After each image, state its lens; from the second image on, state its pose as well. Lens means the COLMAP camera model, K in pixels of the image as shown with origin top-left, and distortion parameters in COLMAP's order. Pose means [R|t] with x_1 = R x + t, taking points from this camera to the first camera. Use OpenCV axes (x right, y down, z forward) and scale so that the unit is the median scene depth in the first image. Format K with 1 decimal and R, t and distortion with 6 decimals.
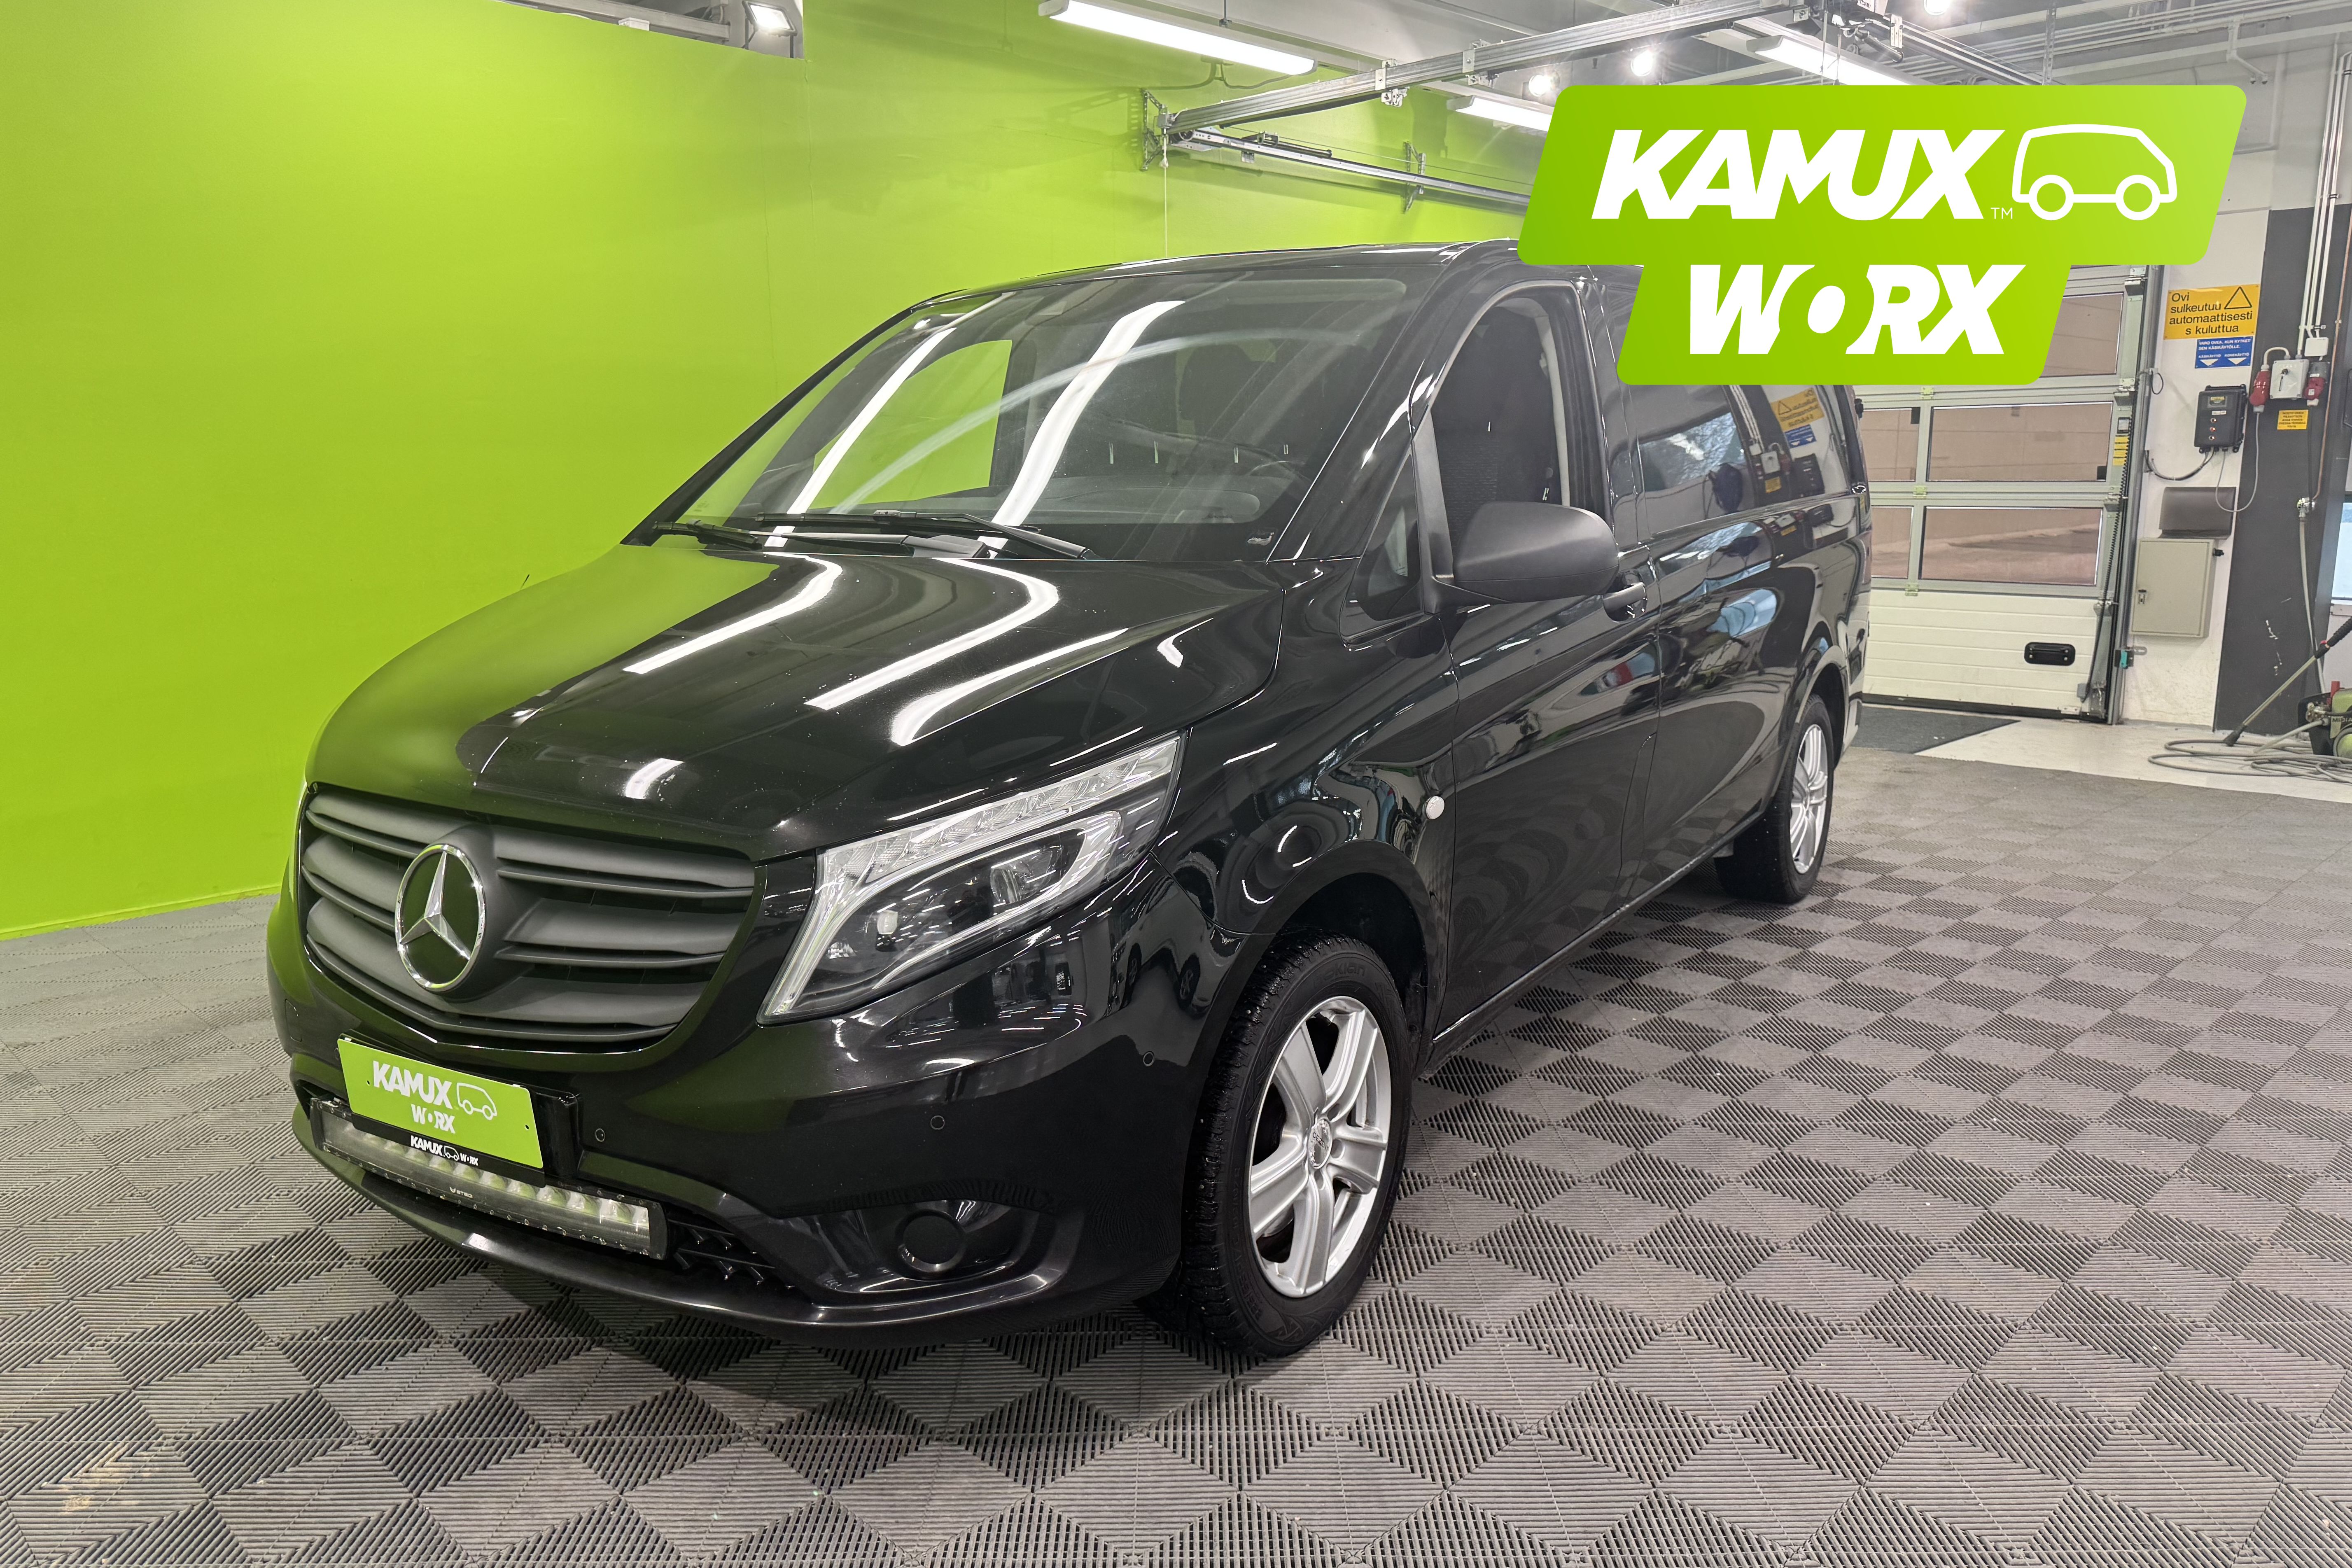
lens RADIAL K [[1658.1, 0, 1176.7], [0, 1658.1, 779.0], [0, 0, 1]] dist [-0.002369, 0.001670]
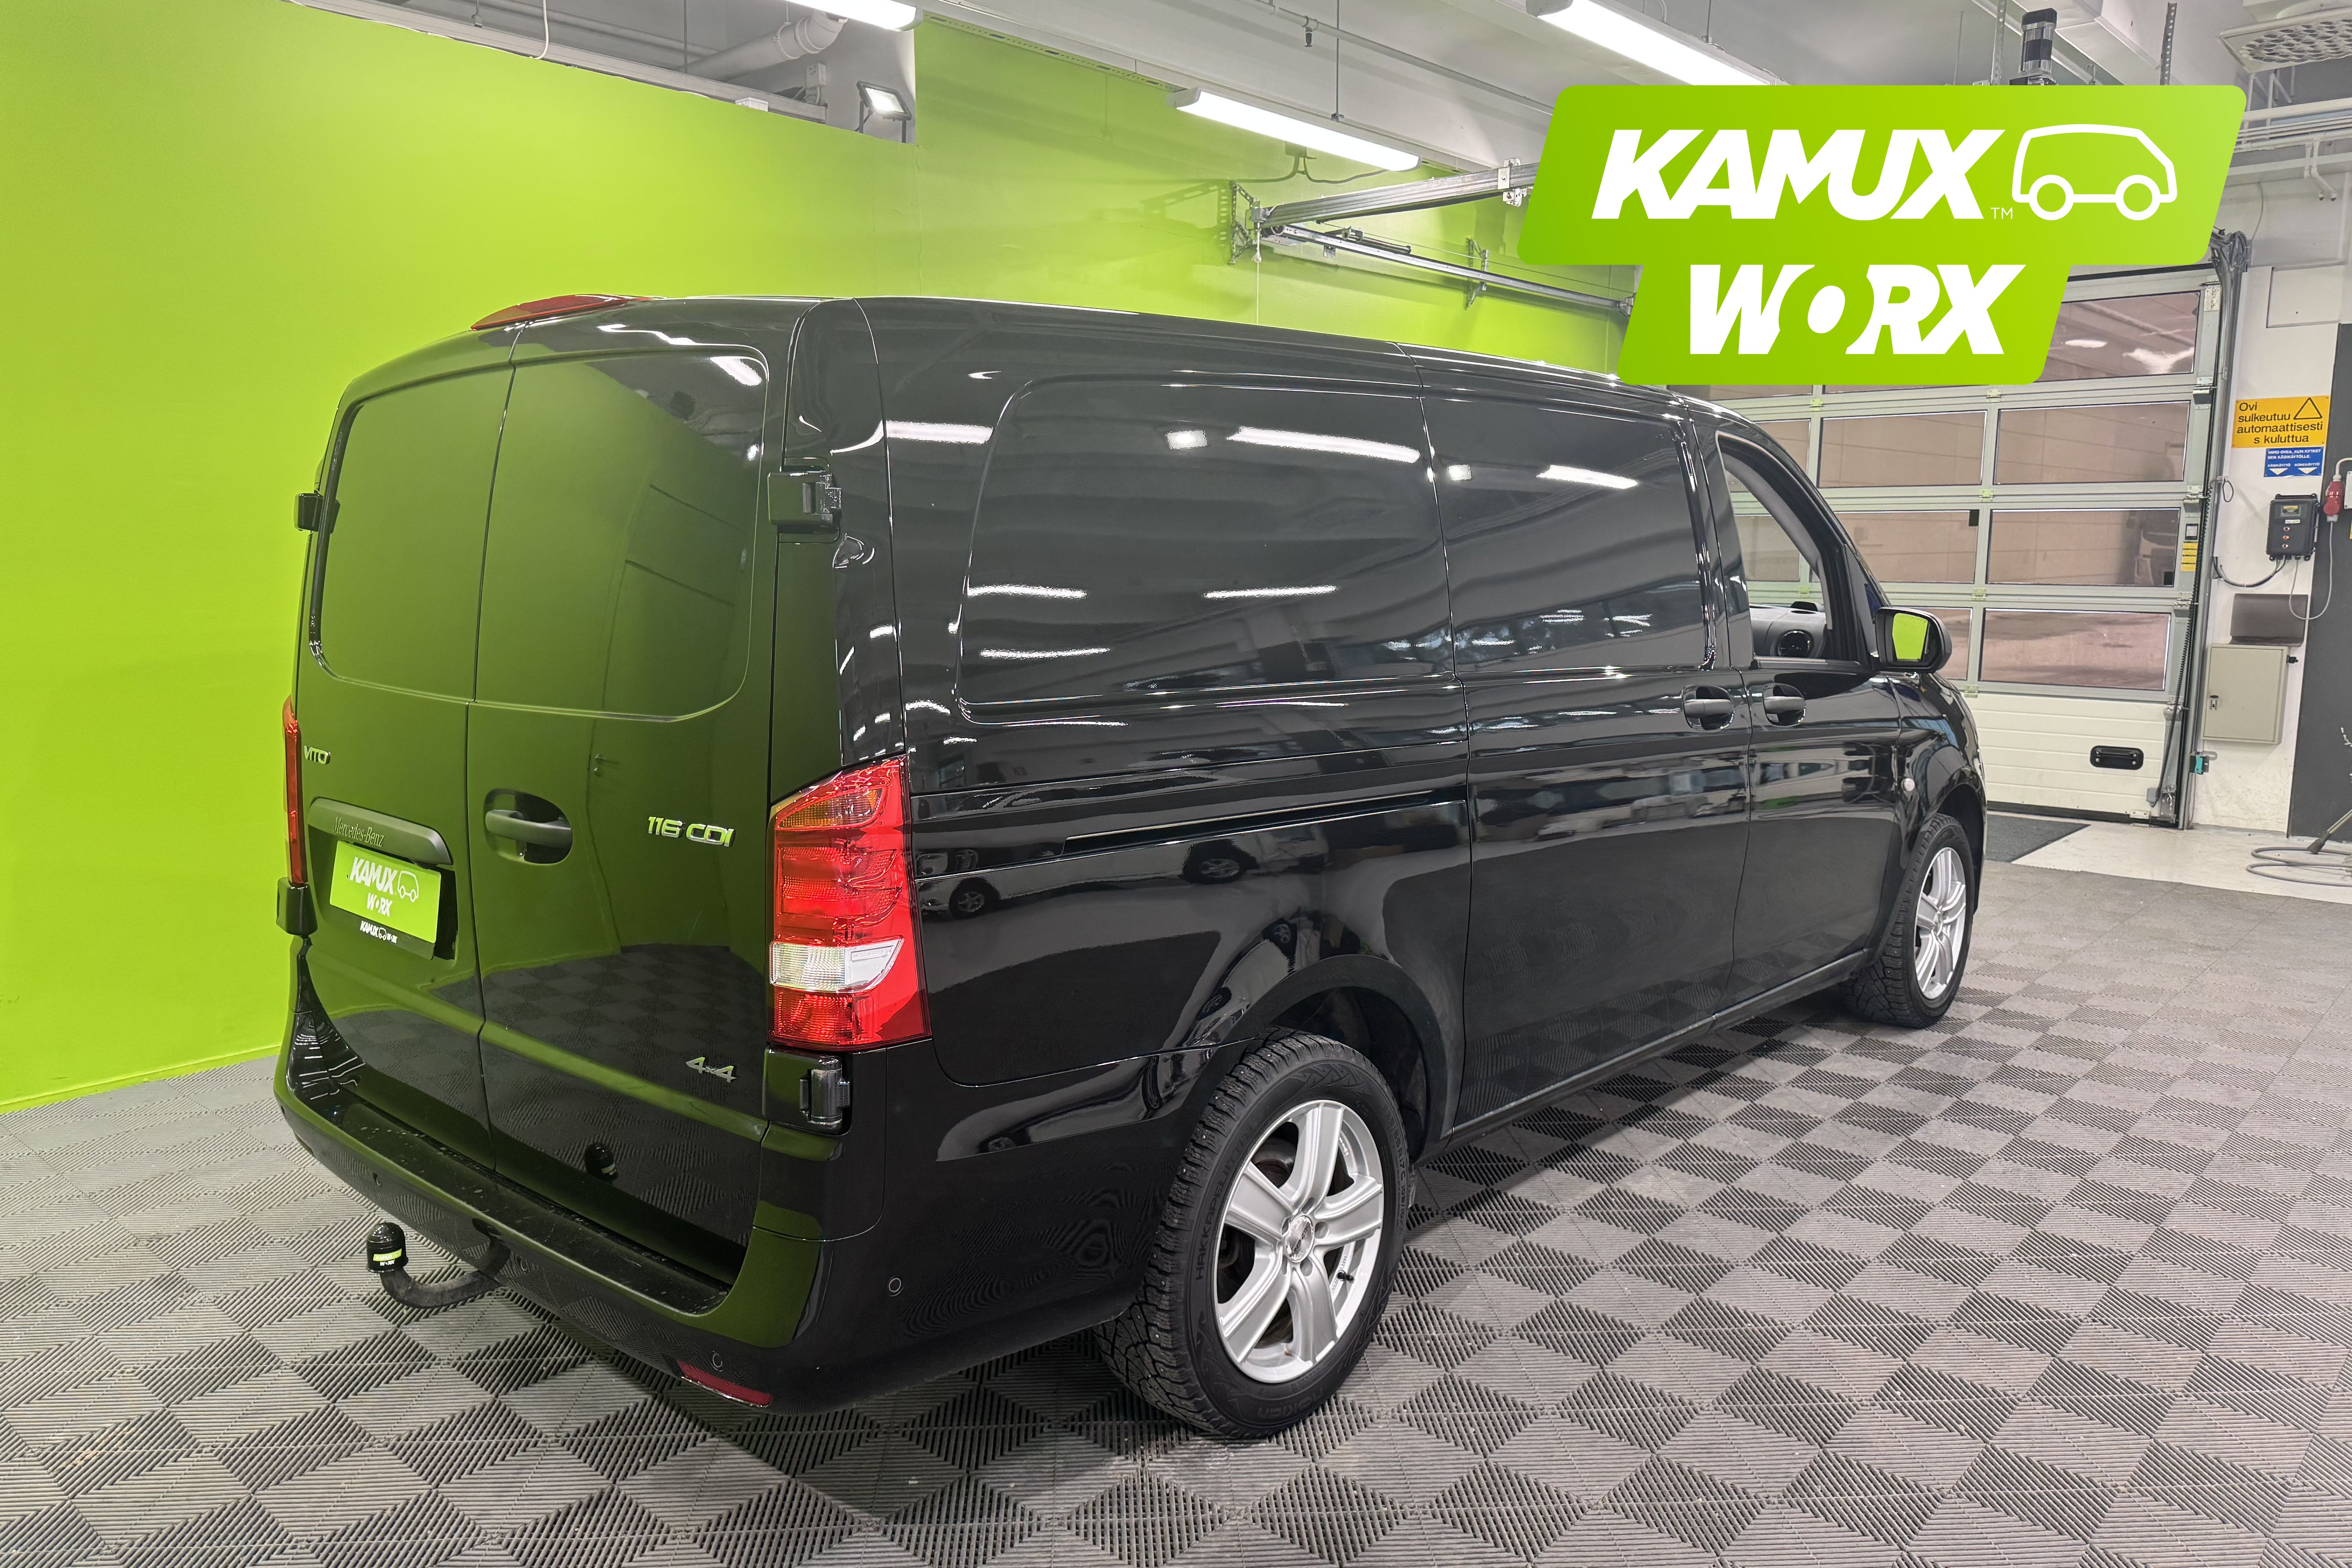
lens RADIAL K [[1658.1, 0, 1174.3], [0, 1658.1, 783.7], [0, 0, 1]] dist [-0.002369, 0.001670]
pose [[0.998460, 0.001178, 0.055463, -0.101591], [0.001127, 0.999137, -0.041511, -0.020929], [-0.055464, 0.041509, 0.997597, 0.041716]]
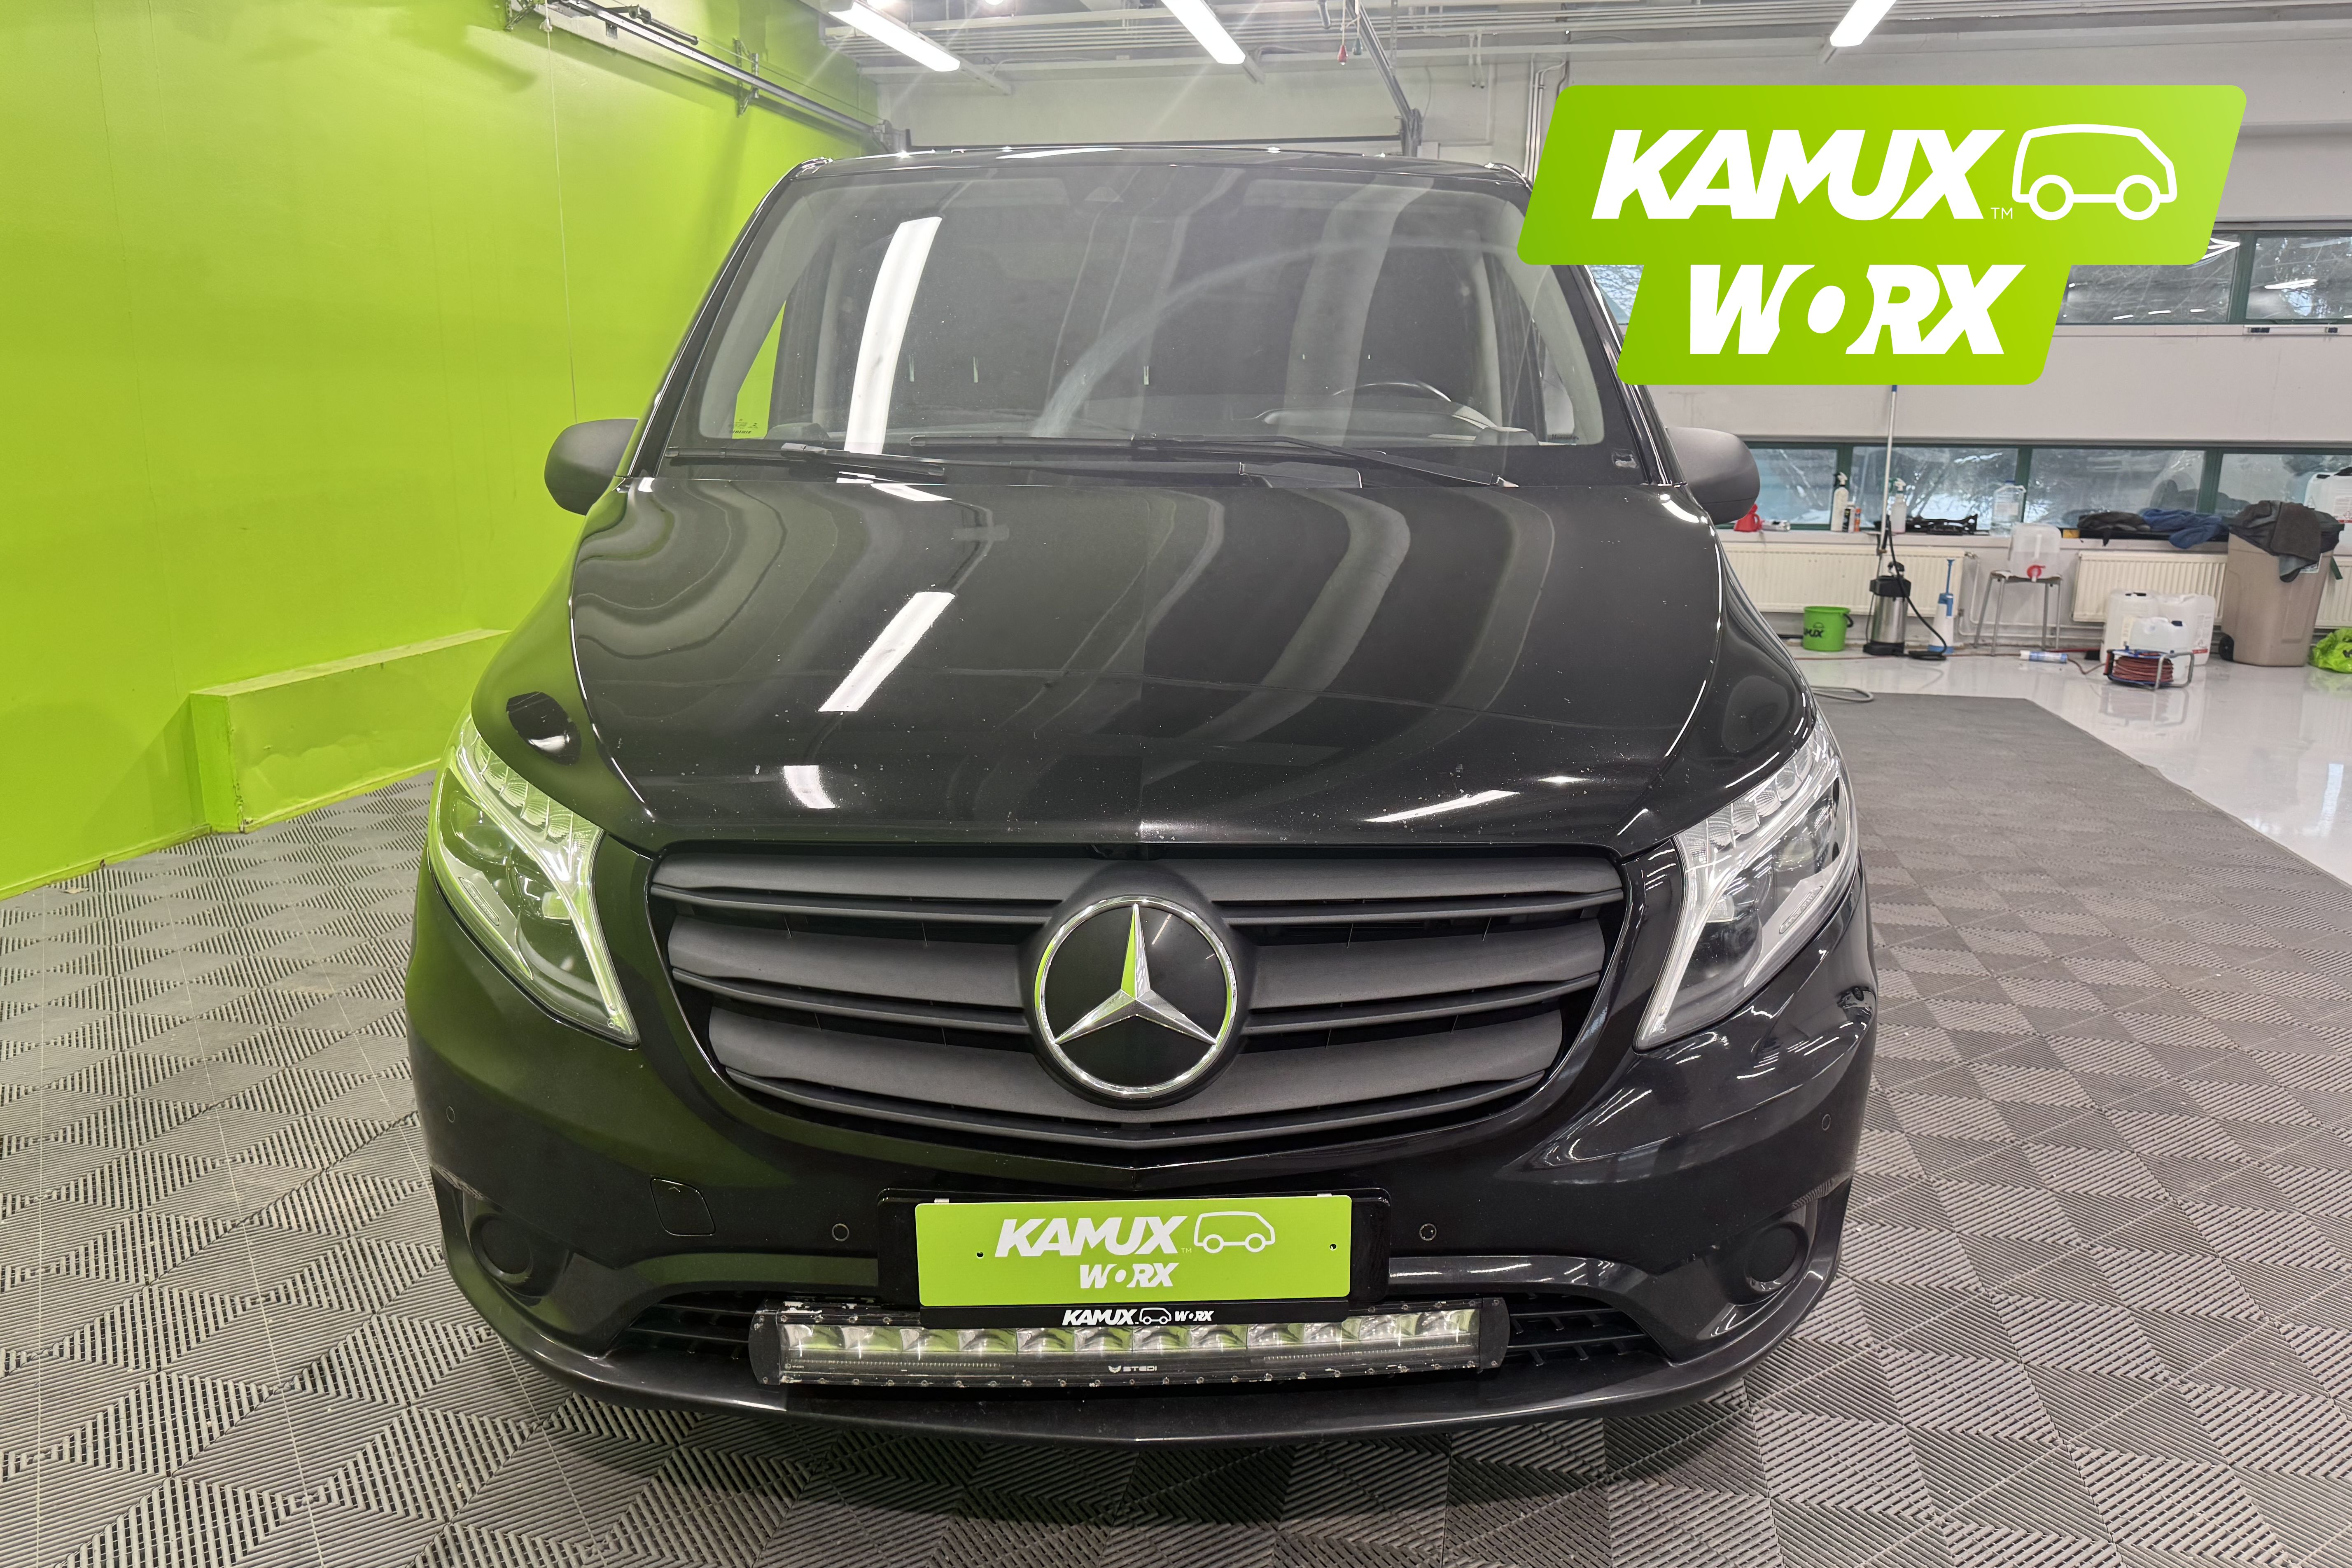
lens RADIAL K [[1658.1, 0, 1160.0], [0, 1658.1, 787.2], [0, 0, 1]] dist [-0.002369, 0.001670]
pose [[0.838467, -0.103751, 0.534985, -0.220093], [0.081517, 0.994543, 0.065116, -0.014108], [-0.538821, -0.010988, 0.842349, 0.107626]]
